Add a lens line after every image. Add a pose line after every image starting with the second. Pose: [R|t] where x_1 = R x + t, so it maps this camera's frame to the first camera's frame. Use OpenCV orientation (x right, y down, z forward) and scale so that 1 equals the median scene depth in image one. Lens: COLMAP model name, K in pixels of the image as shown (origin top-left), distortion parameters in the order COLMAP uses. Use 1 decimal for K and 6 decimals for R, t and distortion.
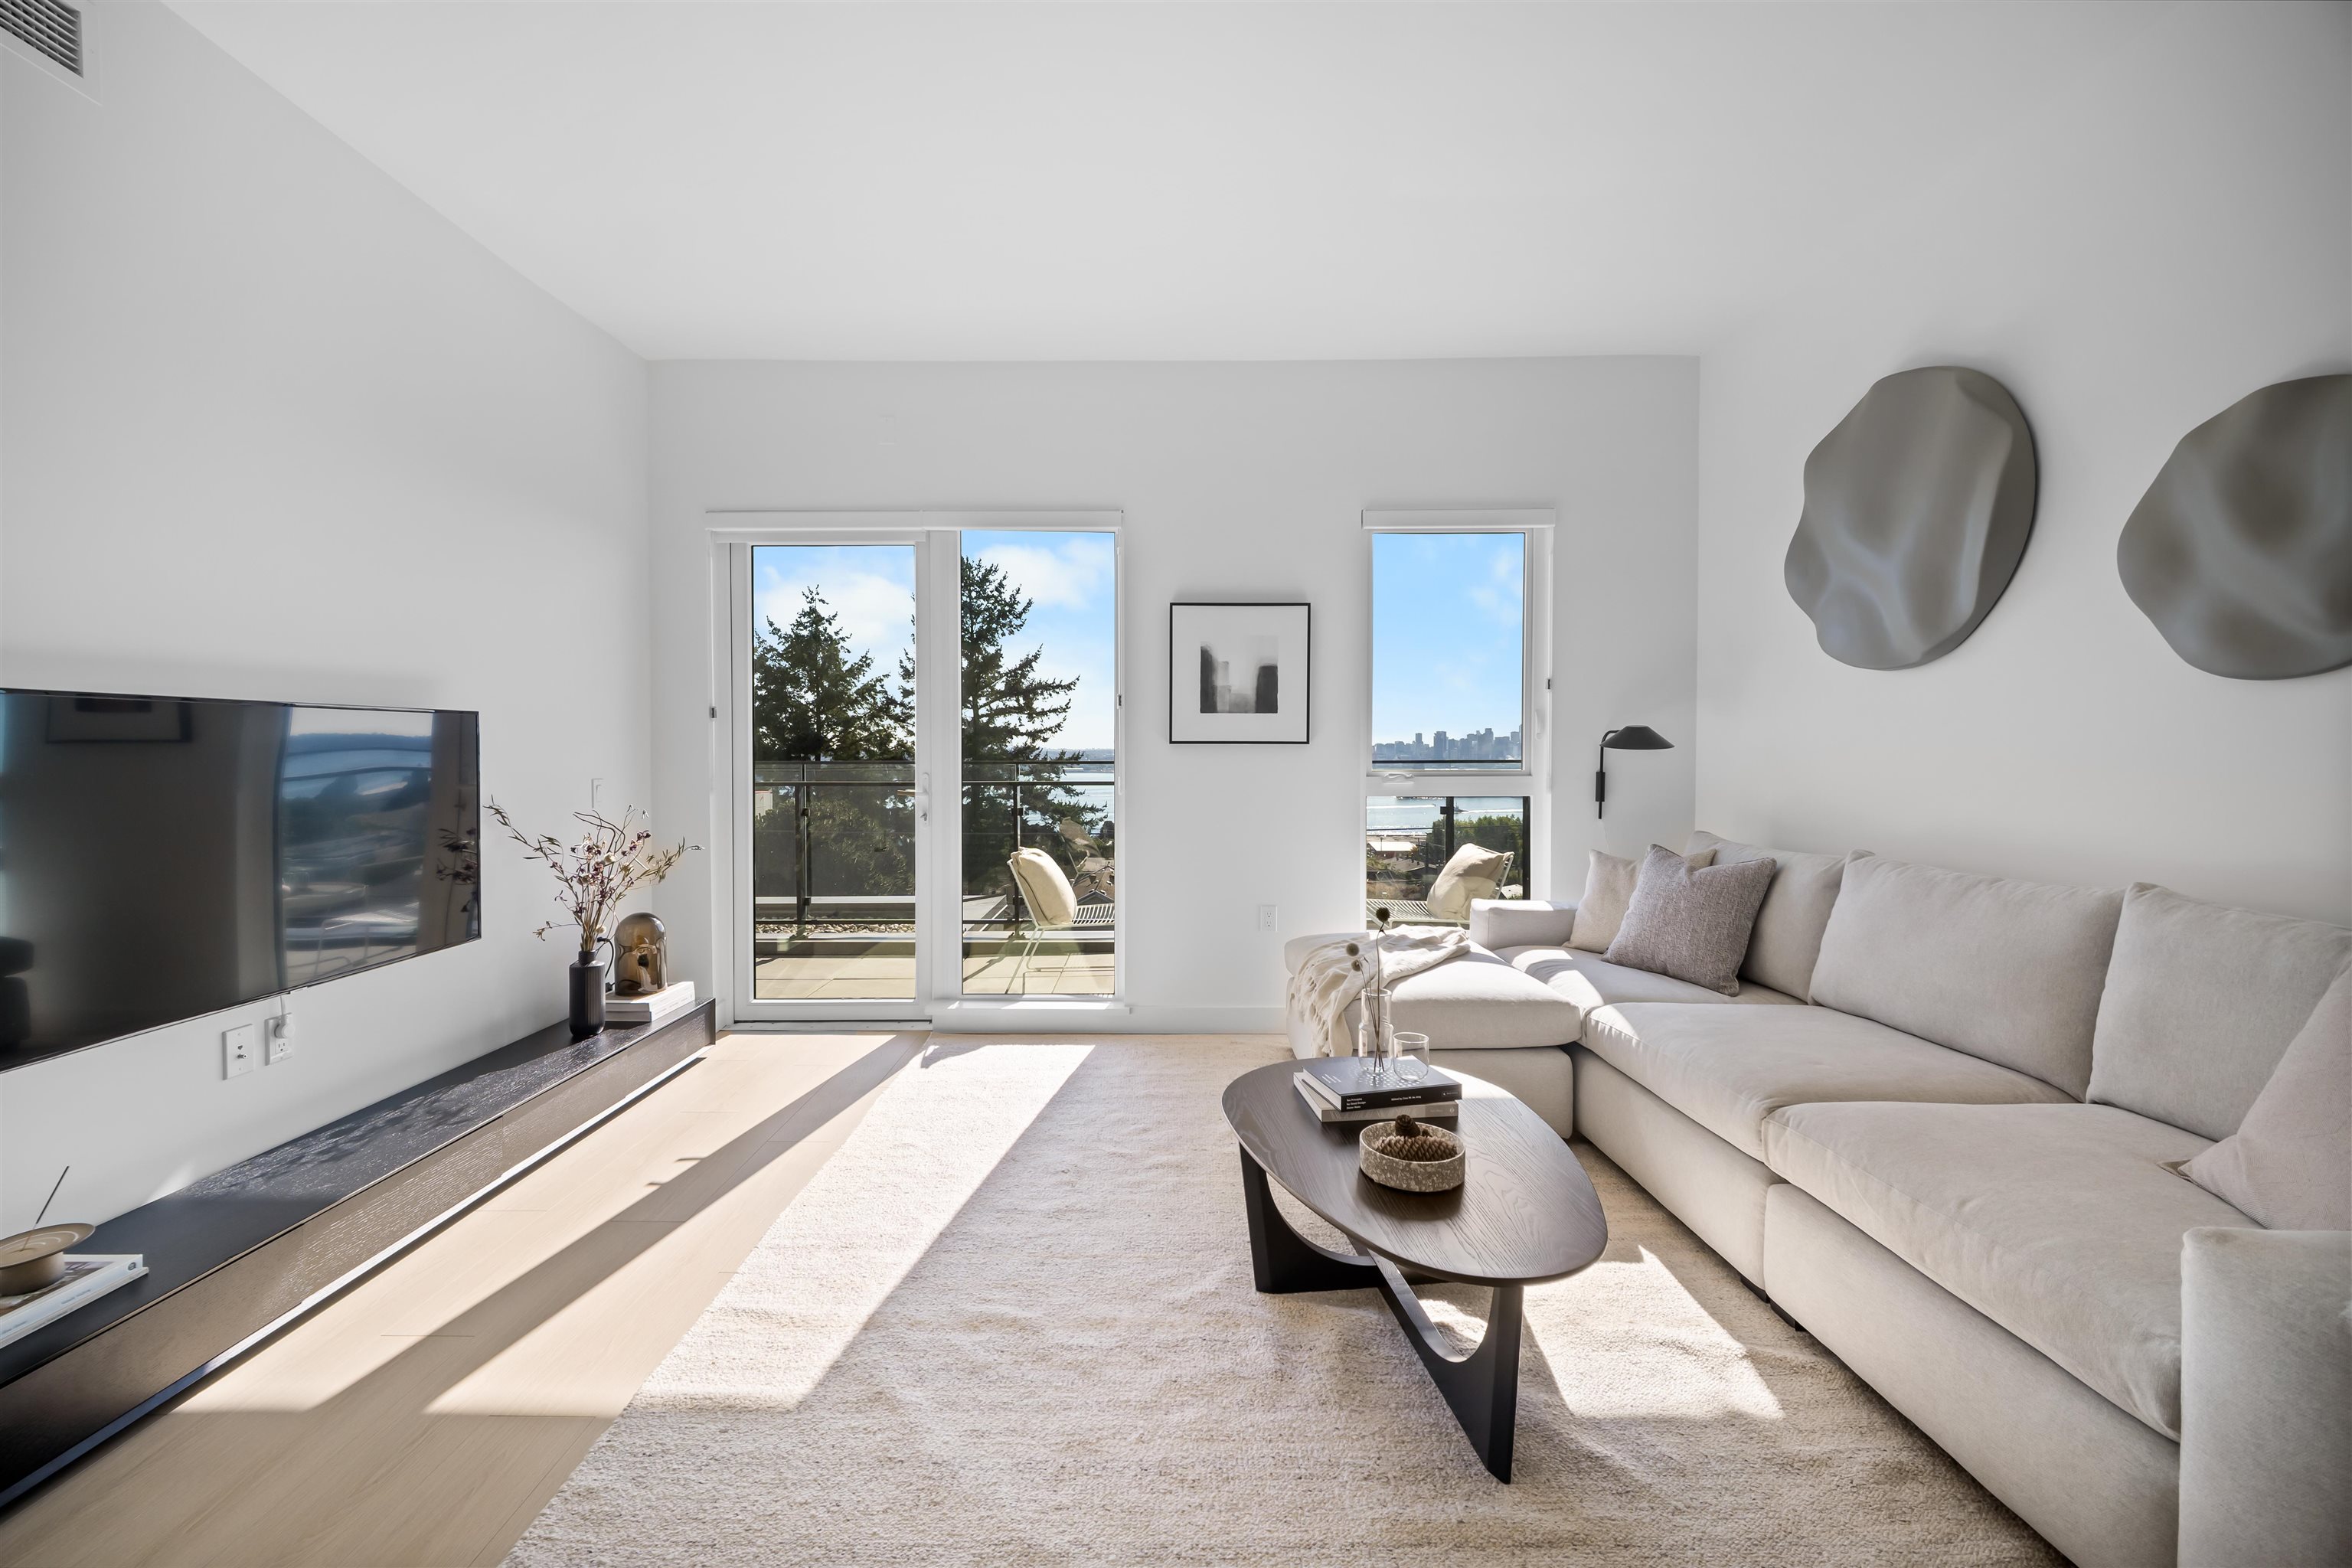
lens RADIAL K [[935.2, 0, 1161.1], [0, 935.2, 776.4], [0, 0, 1]] dist [-0.000616, -0.000296]
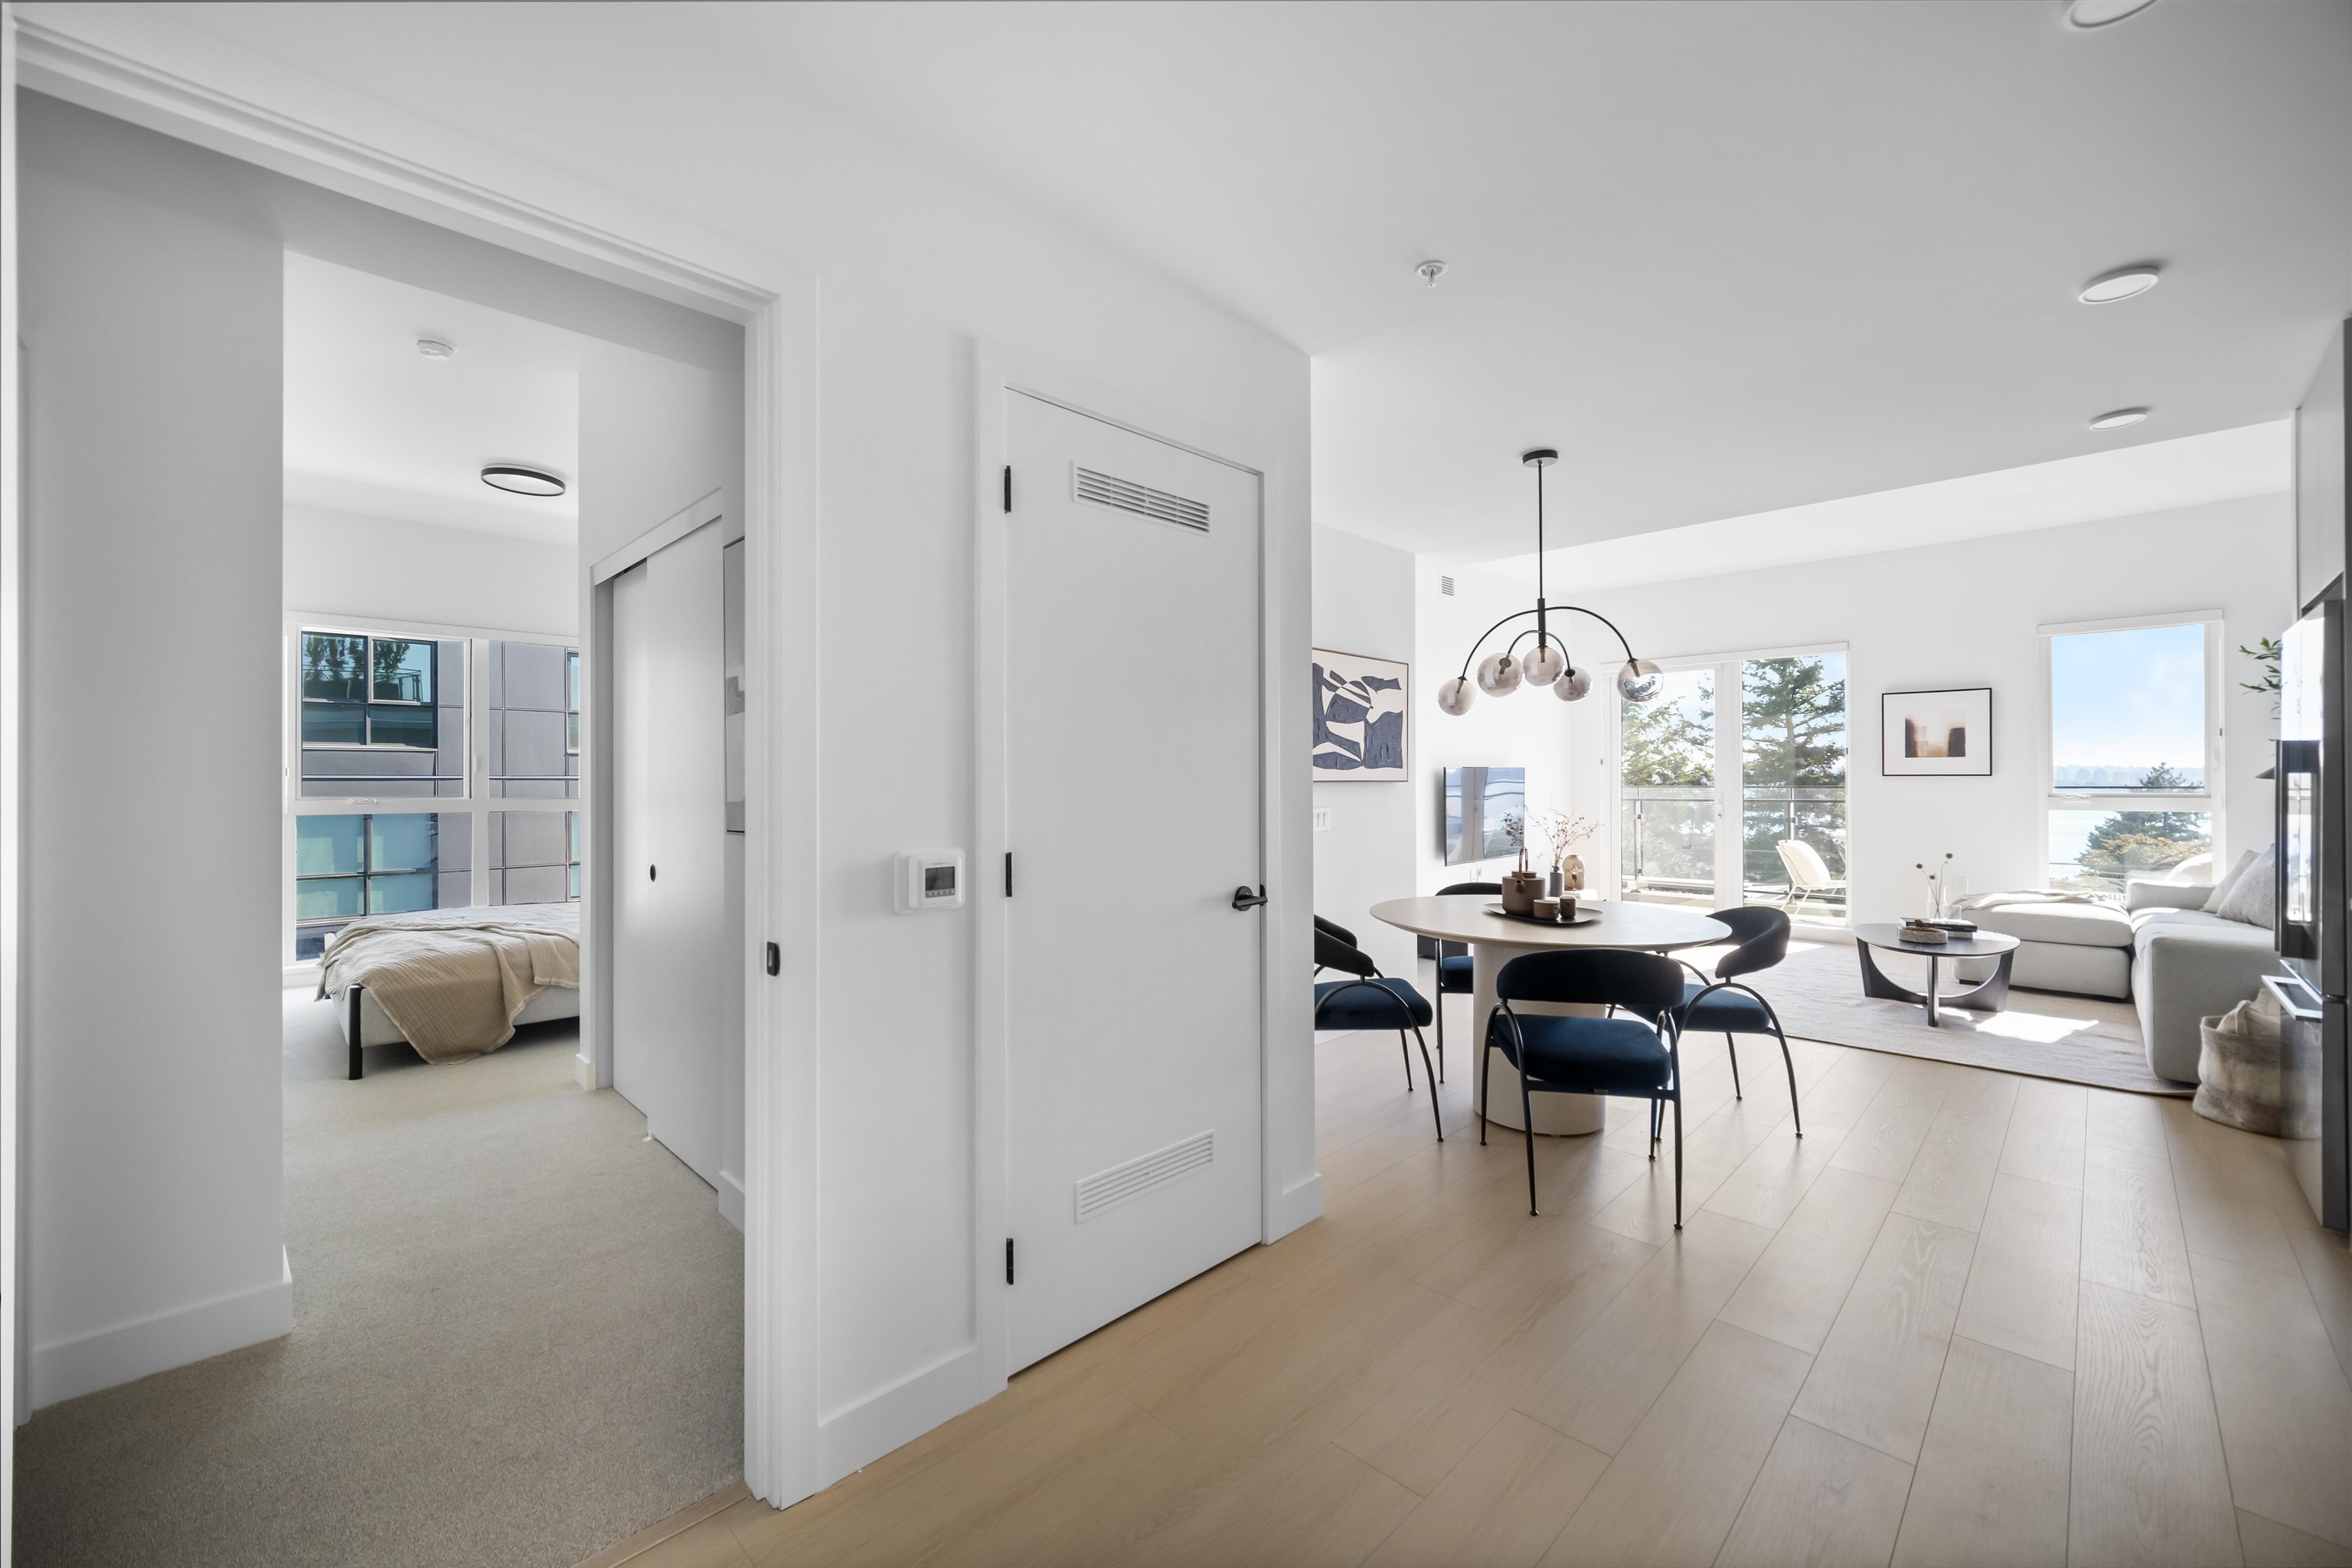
lens RADIAL K [[935.2, 0, 1161.1], [0, 935.2, 776.4], [0, 0, 1]] dist [-0.000616, -0.000296]
pose [[0.702652, -0.003851, -0.711523, 0.298544], [-0.014011, 0.999717, -0.019247, 0.016458], [0.711396, 0.023493, 0.702399, -1.132179]]
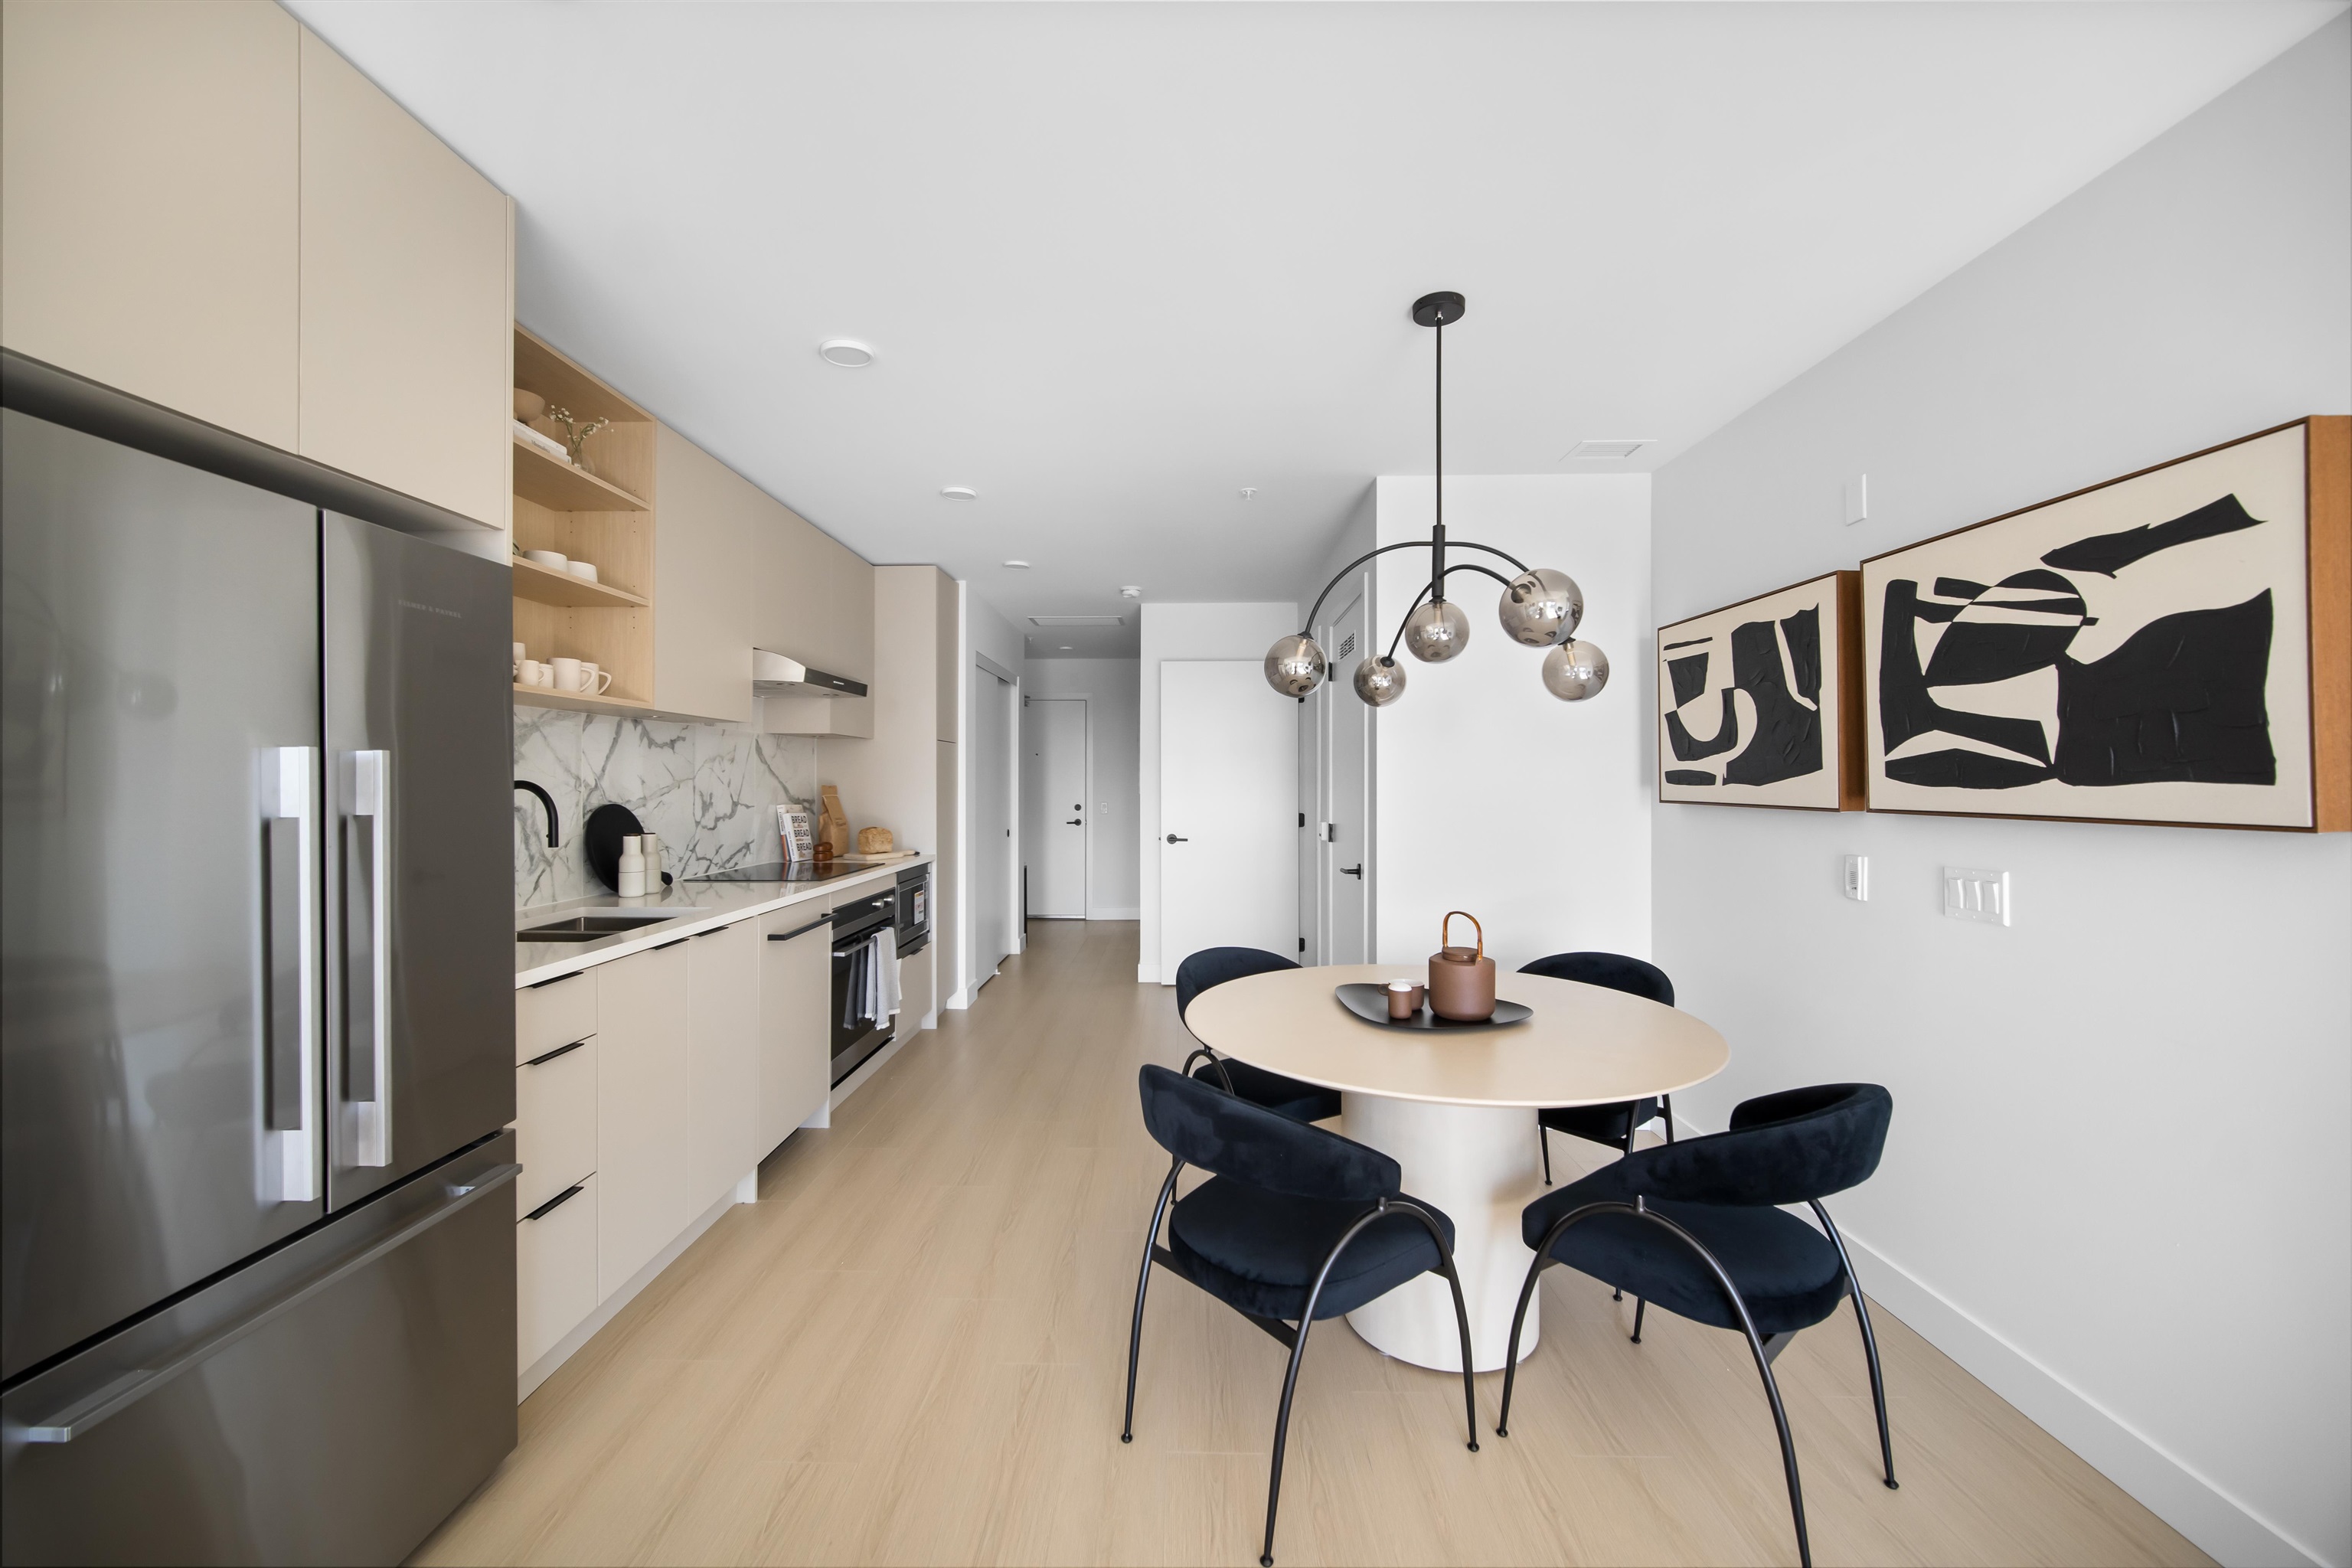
lens RADIAL K [[945.4, 0, 1176.0], [0, 945.4, 784.0], [0, 0, 1]] dist [-0.000005, 0.000006]
pose [[-0.999860, 0.001562, 0.016688, 0.068034], [0.002020, 0.999622, 0.027430, -0.034079], [-0.016639, 0.027460, -0.999484, 0.351940]]
